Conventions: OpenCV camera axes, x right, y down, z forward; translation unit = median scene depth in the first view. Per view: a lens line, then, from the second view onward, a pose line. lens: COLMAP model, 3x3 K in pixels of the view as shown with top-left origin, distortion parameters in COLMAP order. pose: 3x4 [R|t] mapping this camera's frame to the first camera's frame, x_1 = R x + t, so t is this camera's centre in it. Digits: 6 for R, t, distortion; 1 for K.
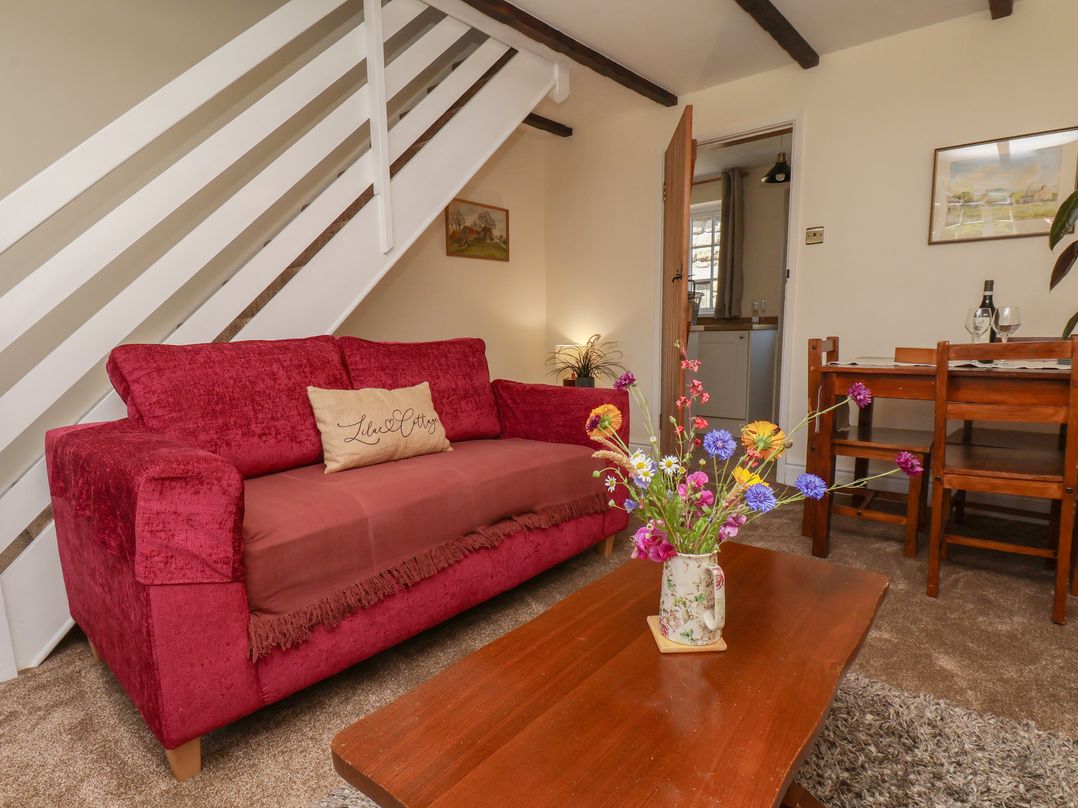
lens RADIAL K [[593.4, 0, 555.6], [0, 593.4, 401.6], [0, 0, 1]] dist [-0.006383, -0.002714]
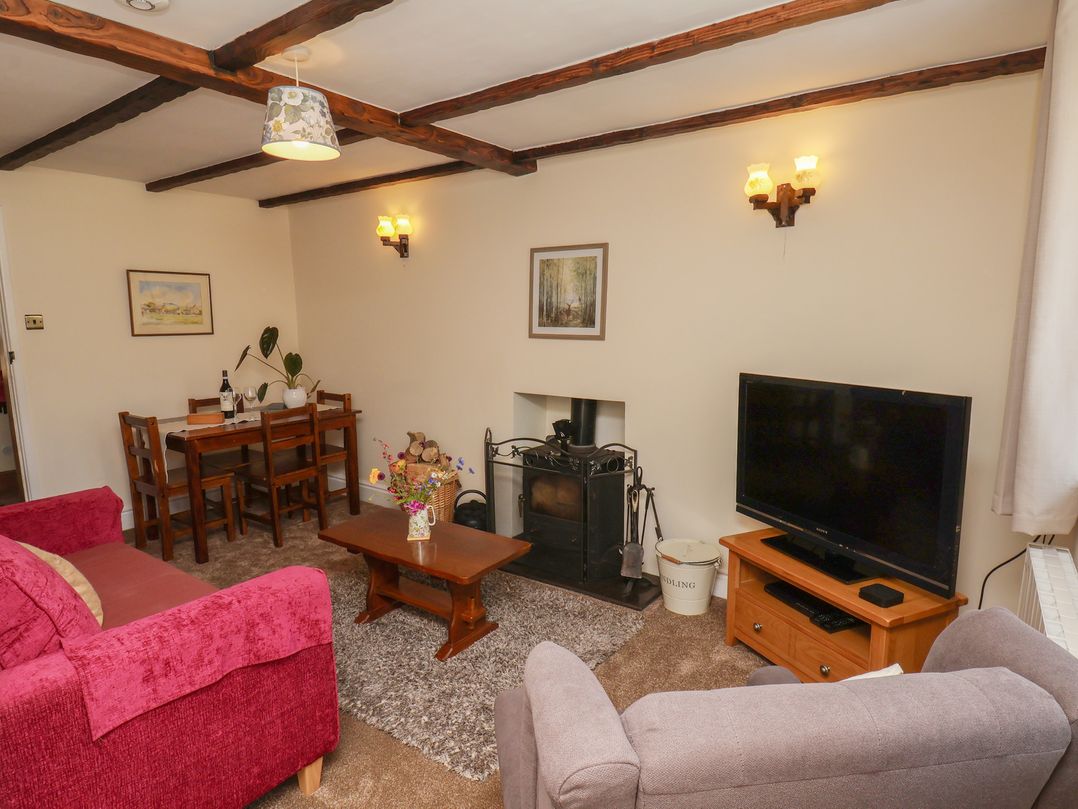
lens RADIAL K [[610.1, 0, 536.5], [0, 610.1, 414.1], [0, 0, 1]] dist [-0.000168, -0.015751]
pose [[-0.066923, -0.140569, 0.987806, -1.035417], [0.125053, 0.981038, 0.148078, -0.216148], [-0.989890, 0.133438, -0.048075, 0.189853]]
